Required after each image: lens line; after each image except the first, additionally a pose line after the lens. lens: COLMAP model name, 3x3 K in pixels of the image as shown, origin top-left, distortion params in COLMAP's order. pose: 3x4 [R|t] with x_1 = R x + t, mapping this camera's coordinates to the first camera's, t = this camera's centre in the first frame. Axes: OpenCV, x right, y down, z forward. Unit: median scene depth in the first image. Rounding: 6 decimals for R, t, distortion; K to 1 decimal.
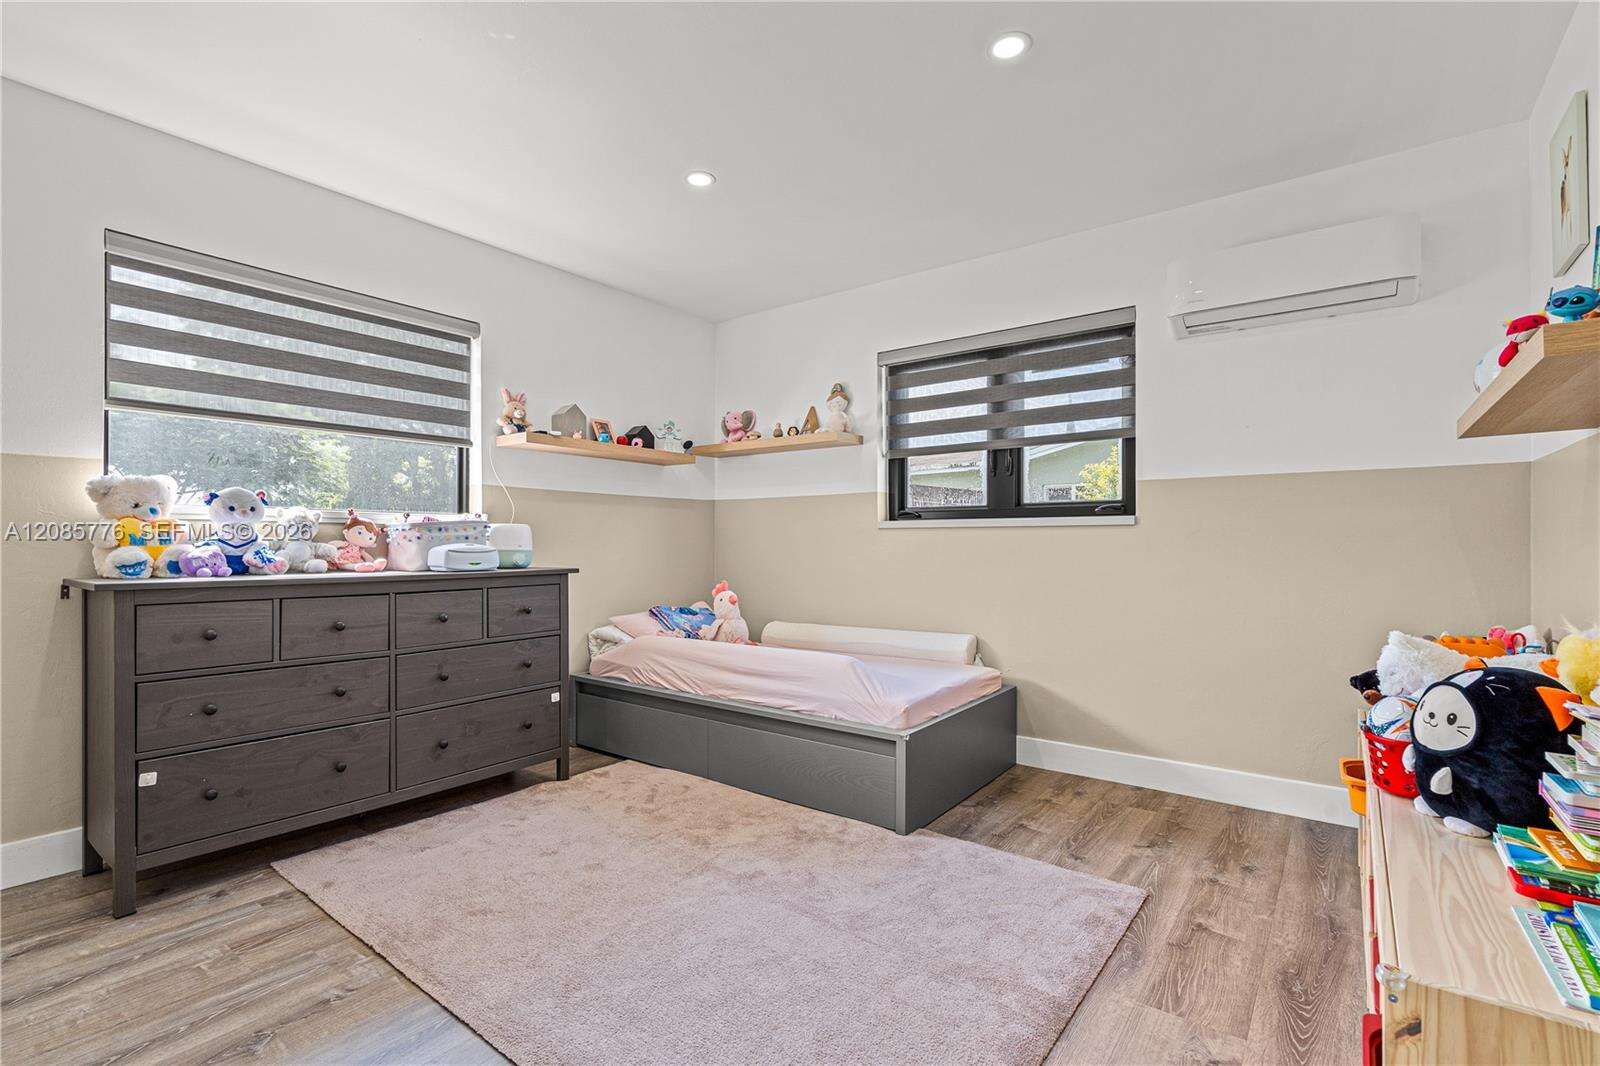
lens RADIAL K [[727.2, 0, 798.5], [0, 727.2, 537.3], [0, 0, 1]] dist [-0.001283, 0.000205]
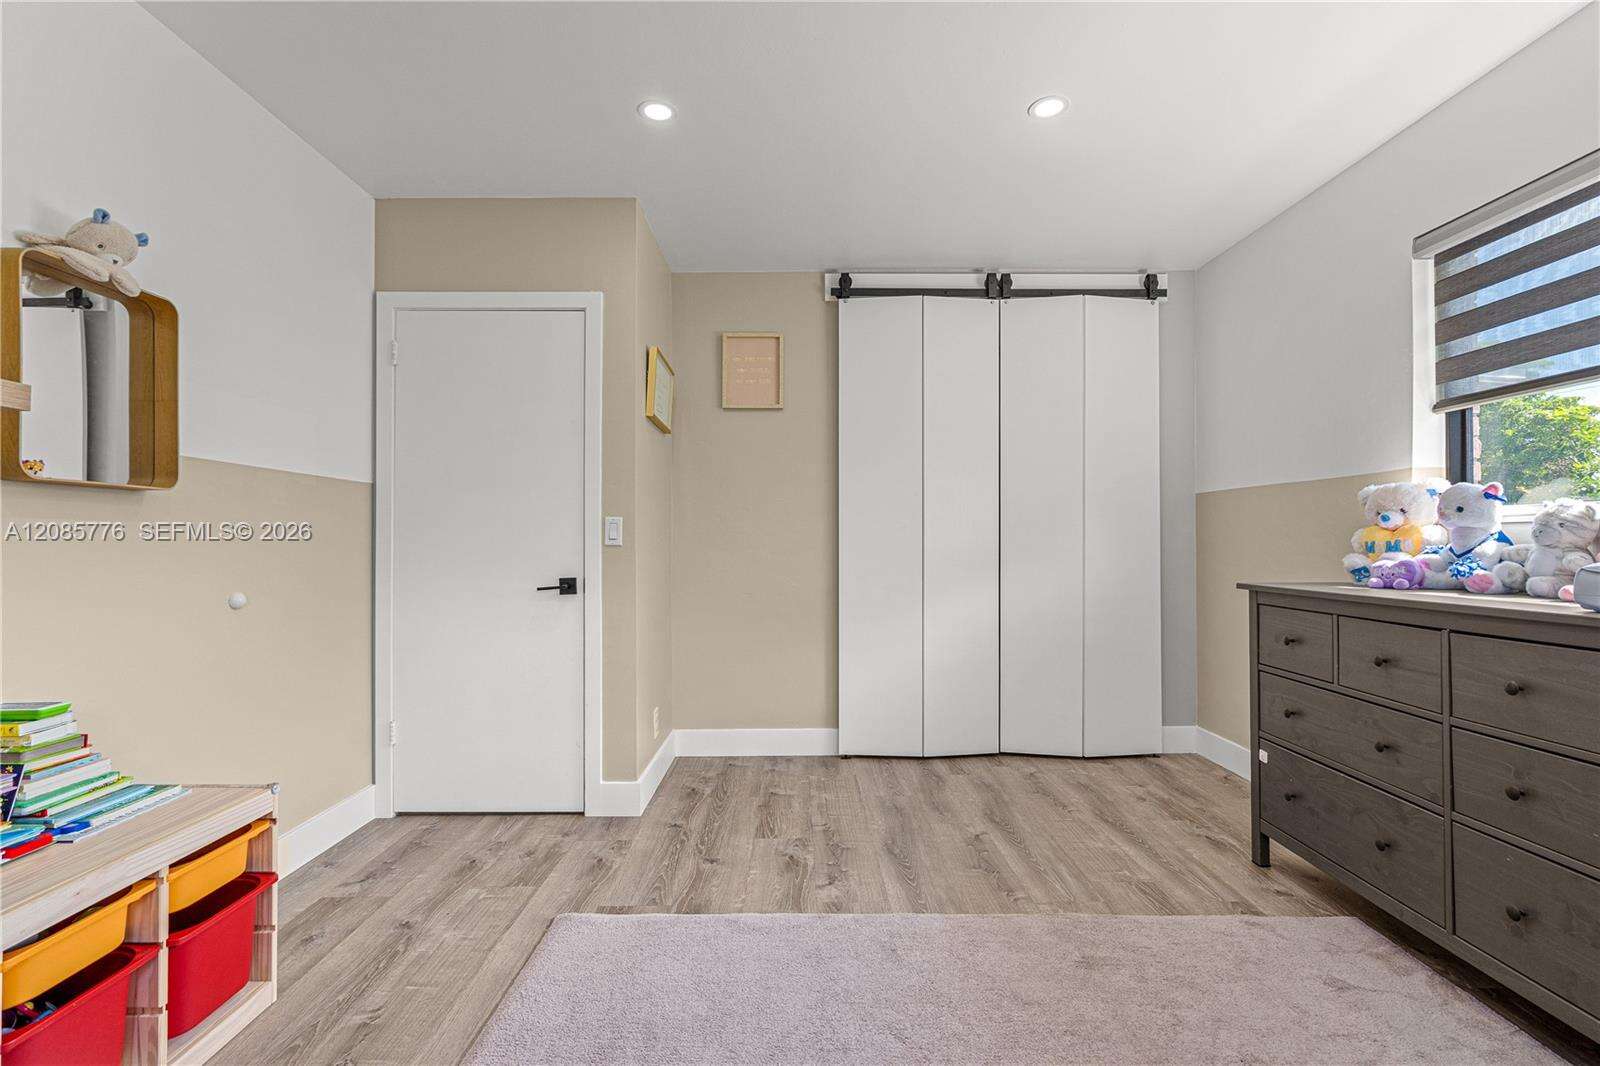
lens RADIAL K [[727.2, 0, 798.7], [0, 727.2, 539.3], [0, 0, 1]] dist [-0.001283, 0.000205]
pose [[-0.792427, -0.002639, -0.609961, 0.345984], [0.005819, 0.999912, -0.011885, -0.000122], [0.609939, -0.012967, -0.792342, 1.309821]]
